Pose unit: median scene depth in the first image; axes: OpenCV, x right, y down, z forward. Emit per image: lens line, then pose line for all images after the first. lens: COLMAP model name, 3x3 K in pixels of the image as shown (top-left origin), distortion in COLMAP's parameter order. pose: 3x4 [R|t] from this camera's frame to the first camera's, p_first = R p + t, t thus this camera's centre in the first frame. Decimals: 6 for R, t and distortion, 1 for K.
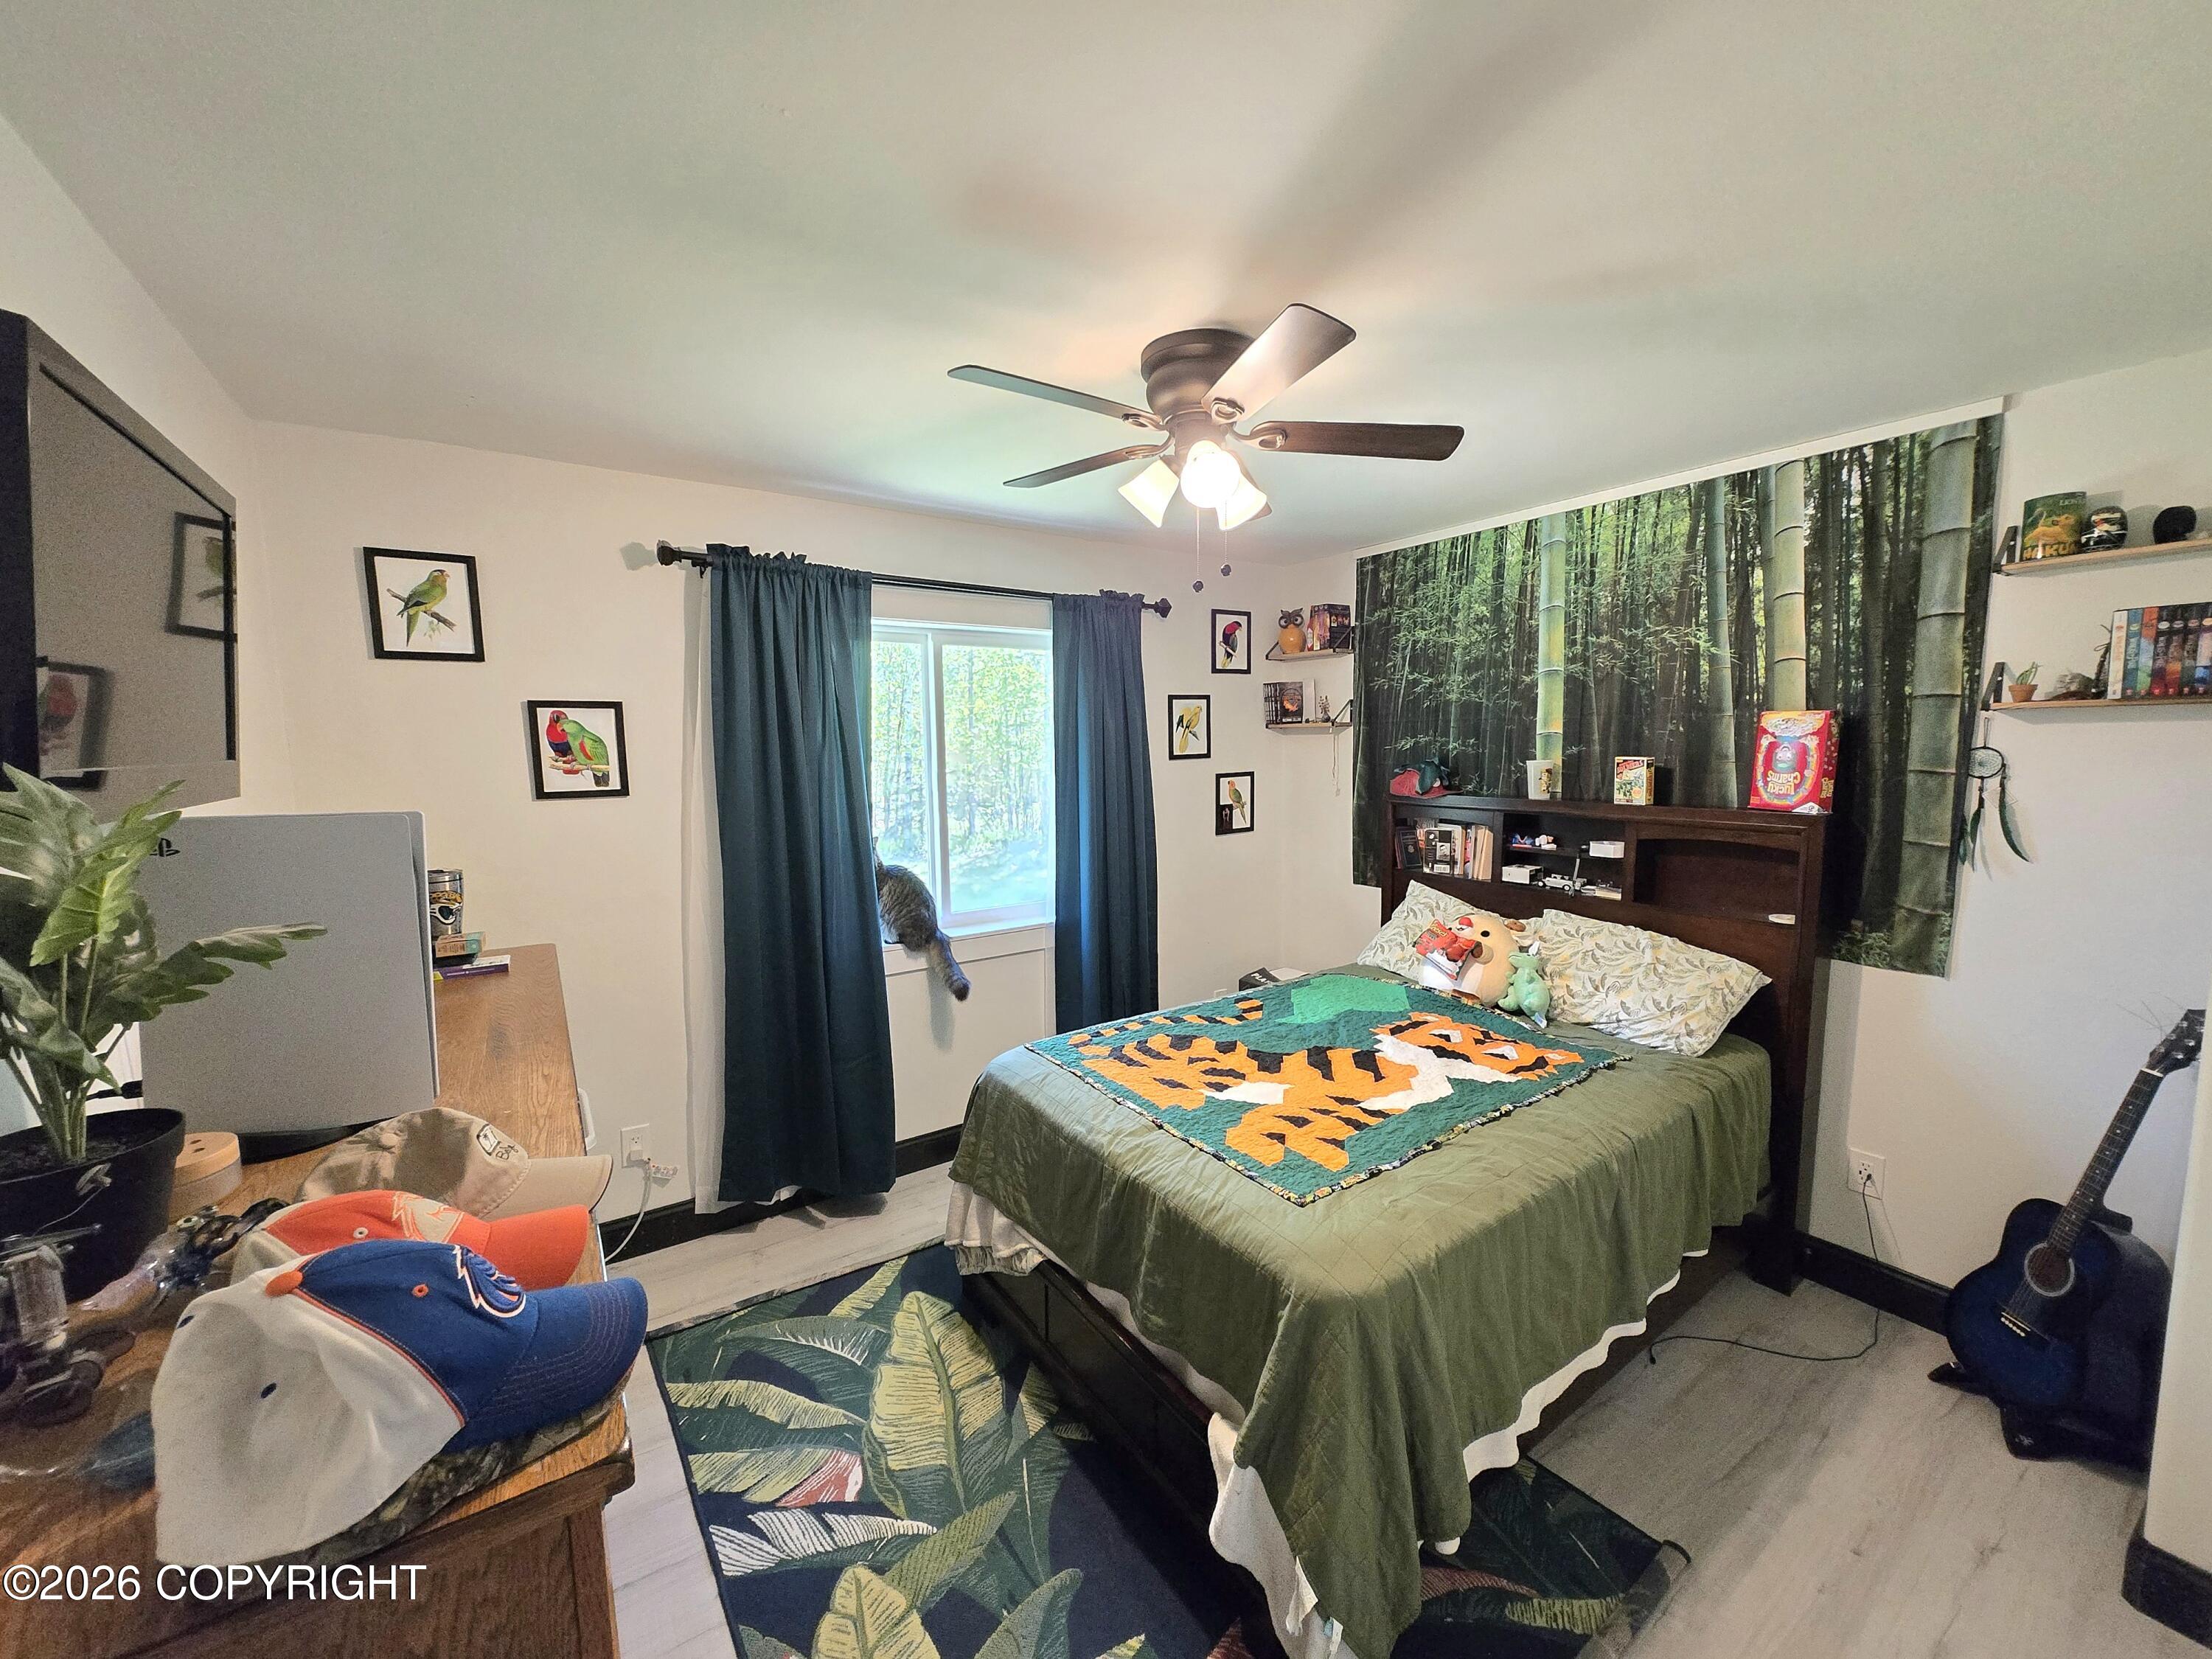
lens RADIAL K [[863.6, 0, 1127.2], [0, 863.6, 834.9], [0, 0, 1]] dist [0.008952, -0.003608]
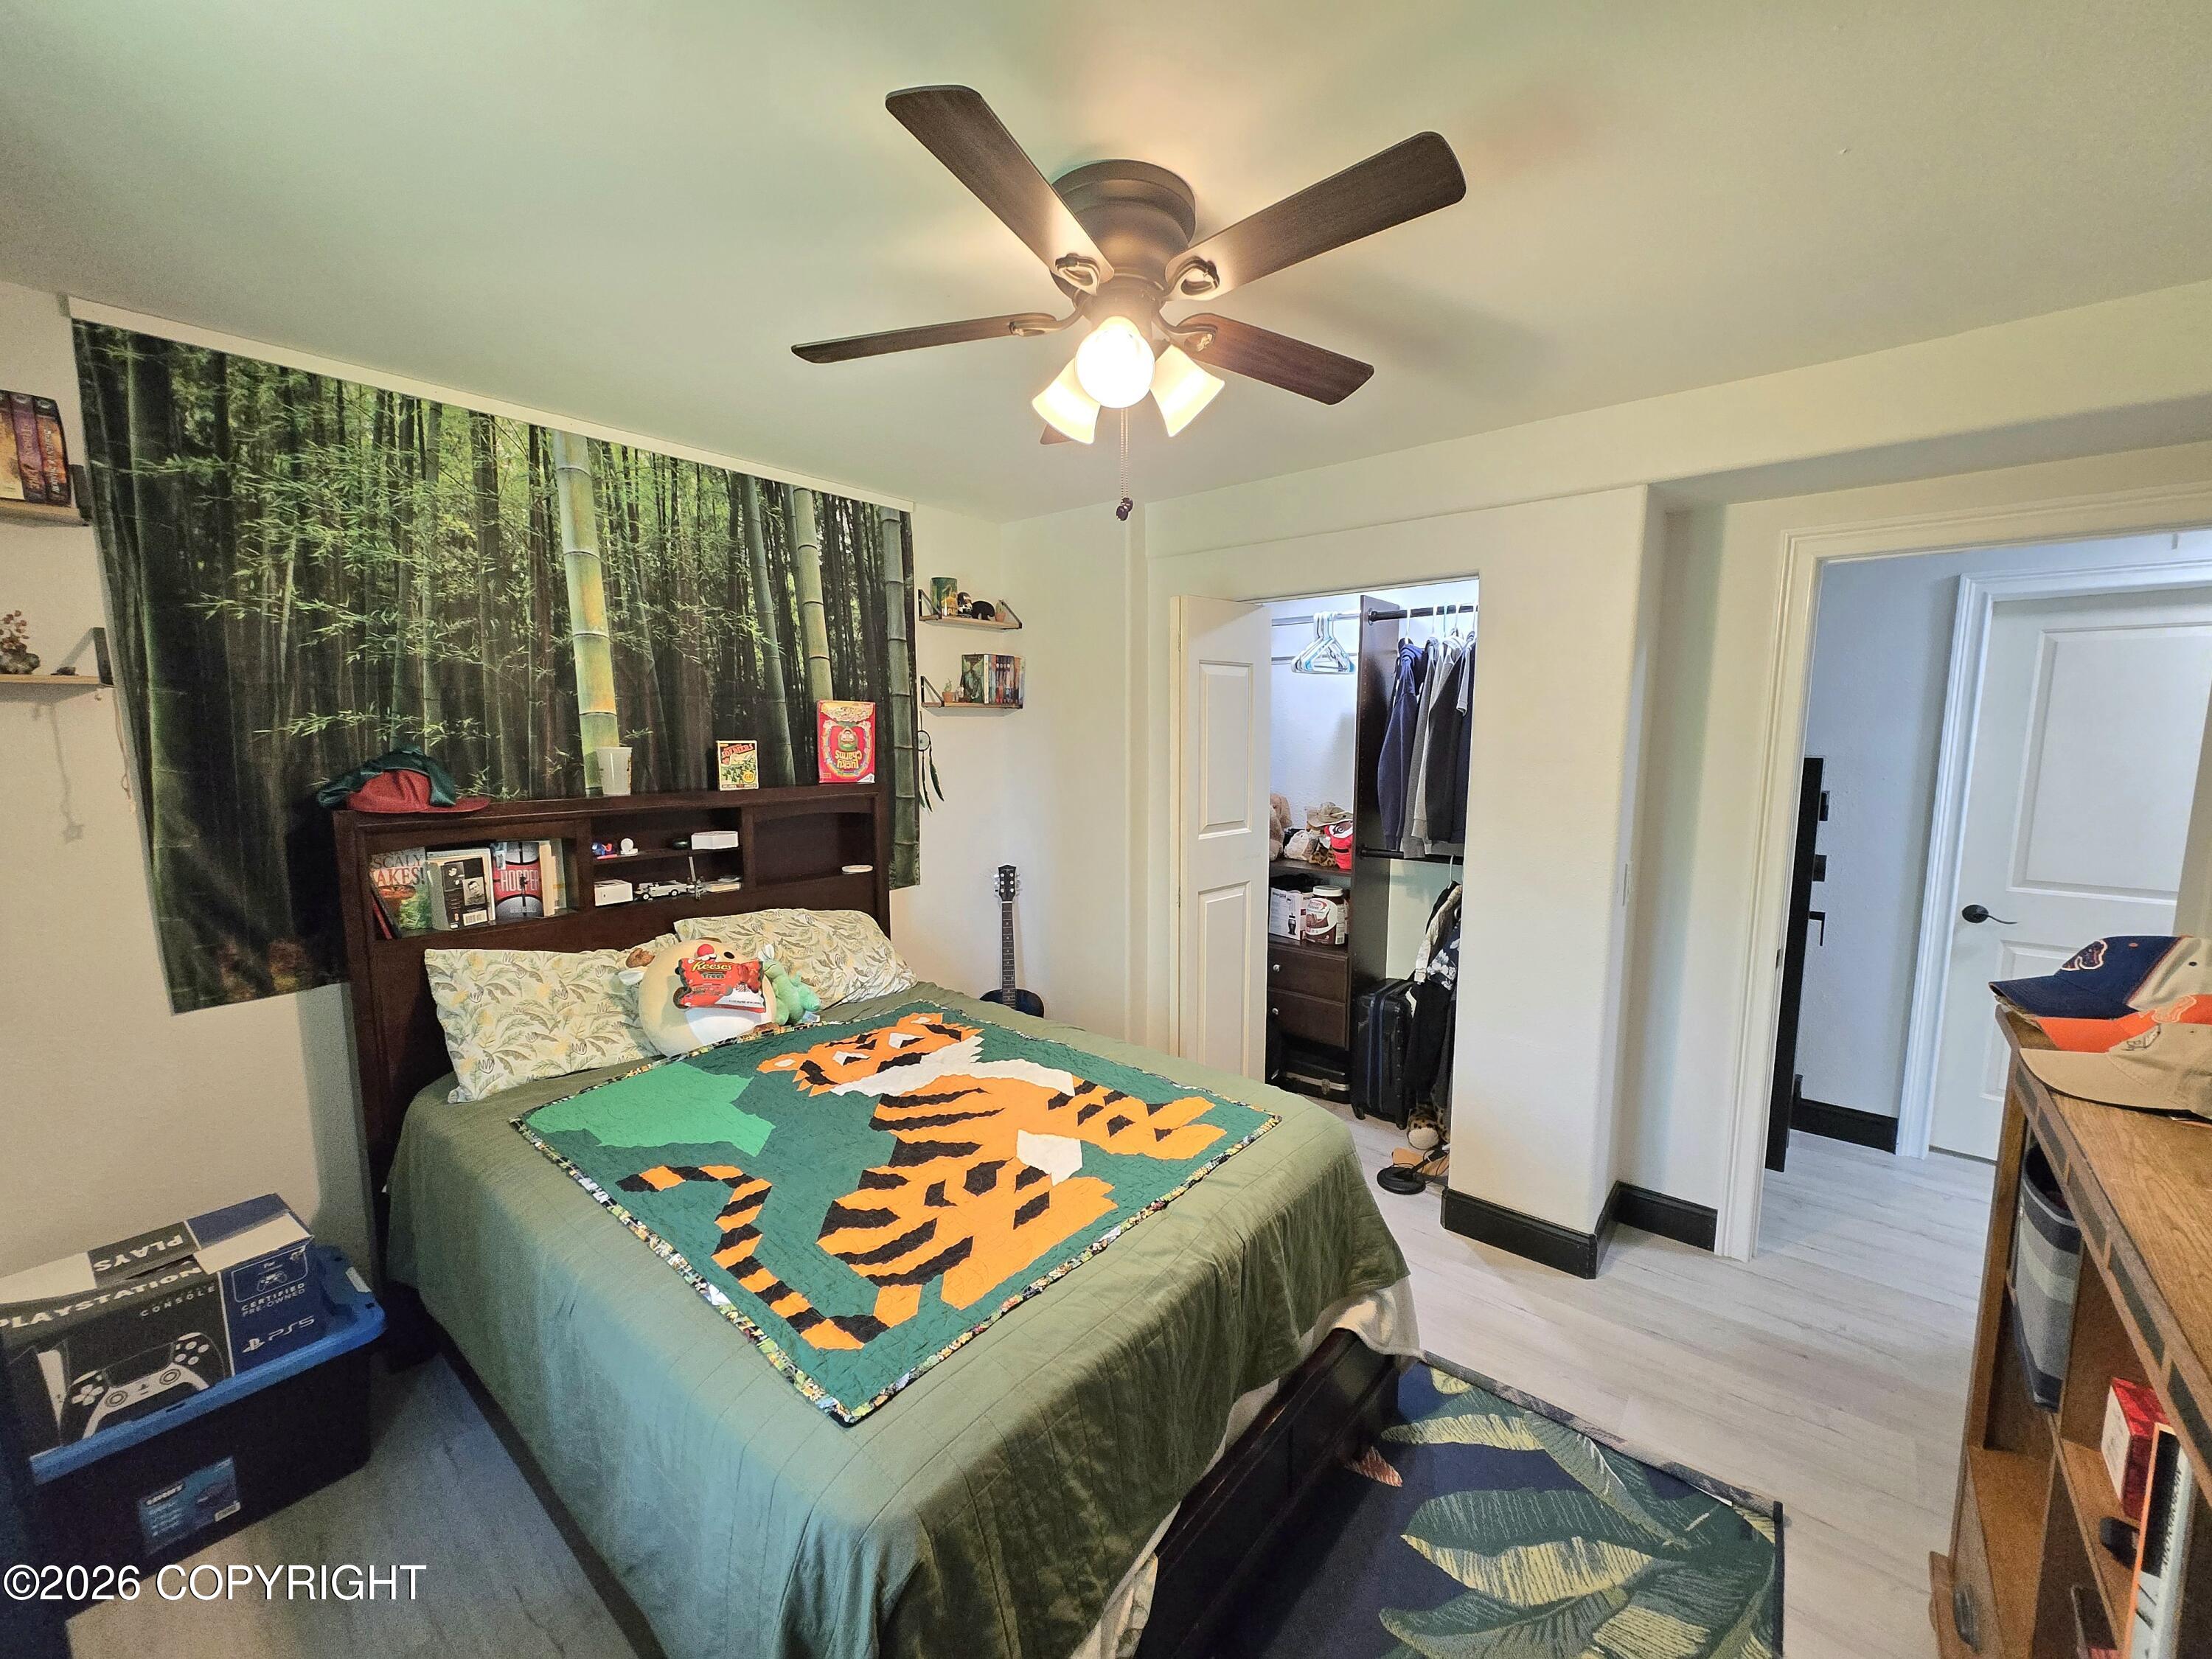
lens RADIAL K [[863.6, 0, 1127.2], [0, 863.6, 834.9], [0, 0, 1]] dist [0.008952, -0.003608]
pose [[-0.265034, -0.107911, 0.958182, -0.496878], [0.105816, 0.984461, 0.140139, -0.079196], [-0.958416, 0.138532, -0.249497, 0.878235]]
